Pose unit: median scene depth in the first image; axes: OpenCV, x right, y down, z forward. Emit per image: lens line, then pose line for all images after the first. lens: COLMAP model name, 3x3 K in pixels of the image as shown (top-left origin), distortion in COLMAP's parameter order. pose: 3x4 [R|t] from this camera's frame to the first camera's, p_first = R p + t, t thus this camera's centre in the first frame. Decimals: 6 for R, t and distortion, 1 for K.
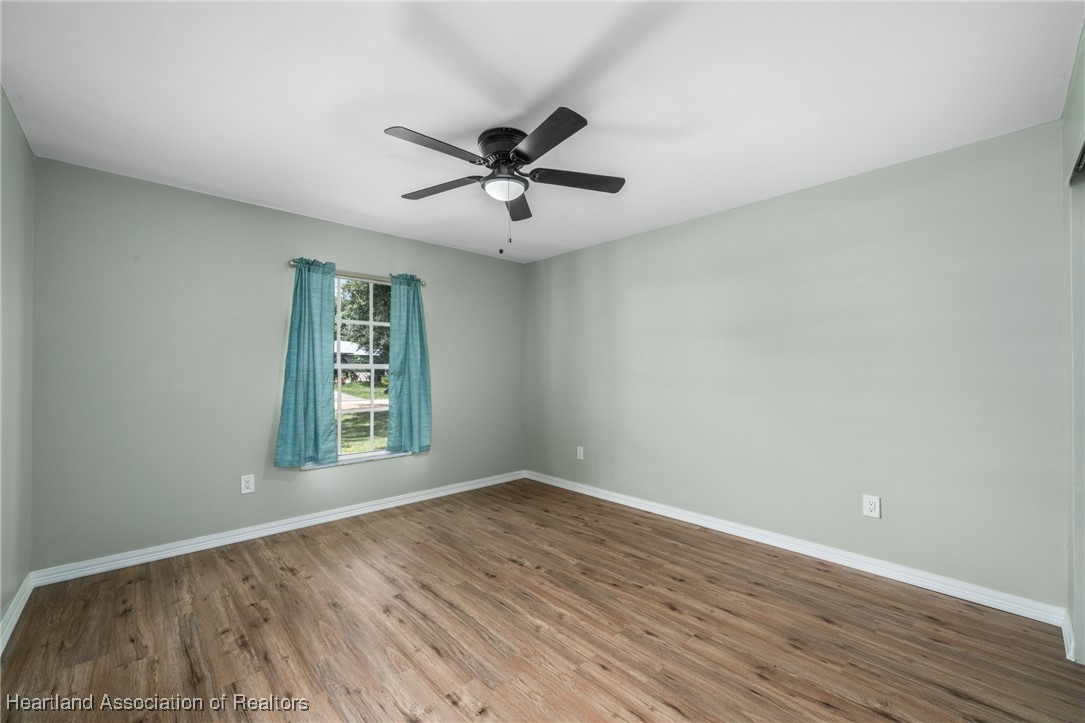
lens RADIAL K [[434.3, 0, 538.4], [0, 434.3, 360.2], [0, 0, 1]] dist [-0.002424, -0.000203]
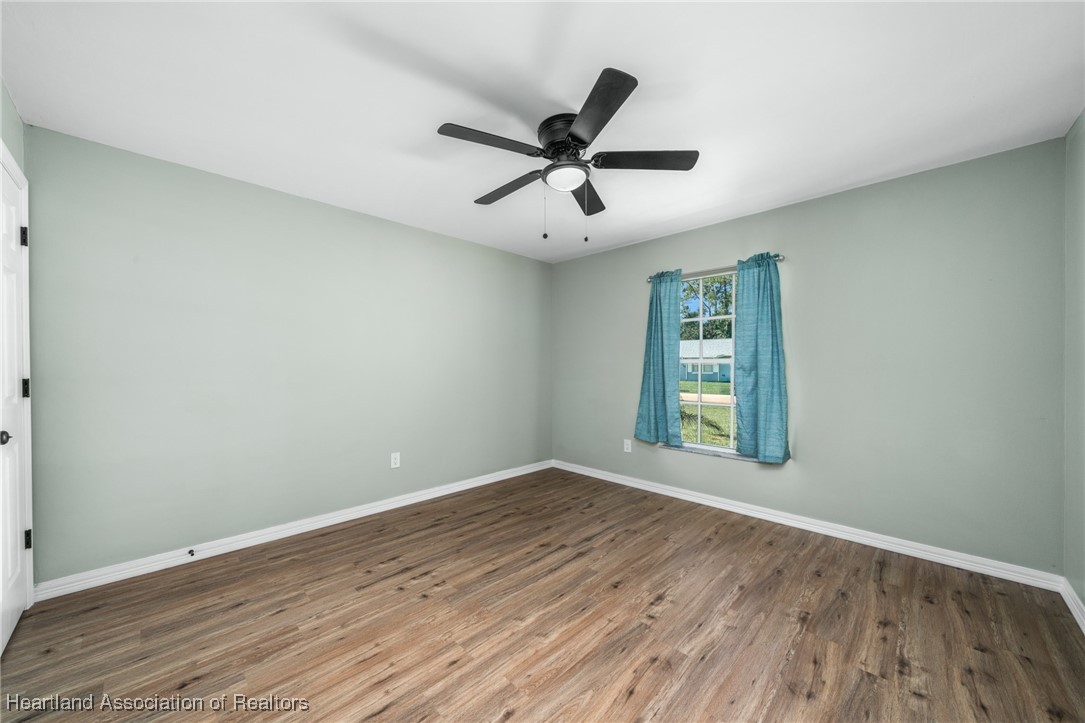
lens RADIAL K [[398.3, 0, 538.2], [0, 398.3, 367.8], [0, 0, 1]] dist [-0.005881, -0.000053]
pose [[0.024082, 0.004356, -0.999701, 0.709216], [0.021131, 0.999765, 0.004865, 0.022458], [0.999487, -0.021242, 0.023984, 0.793375]]
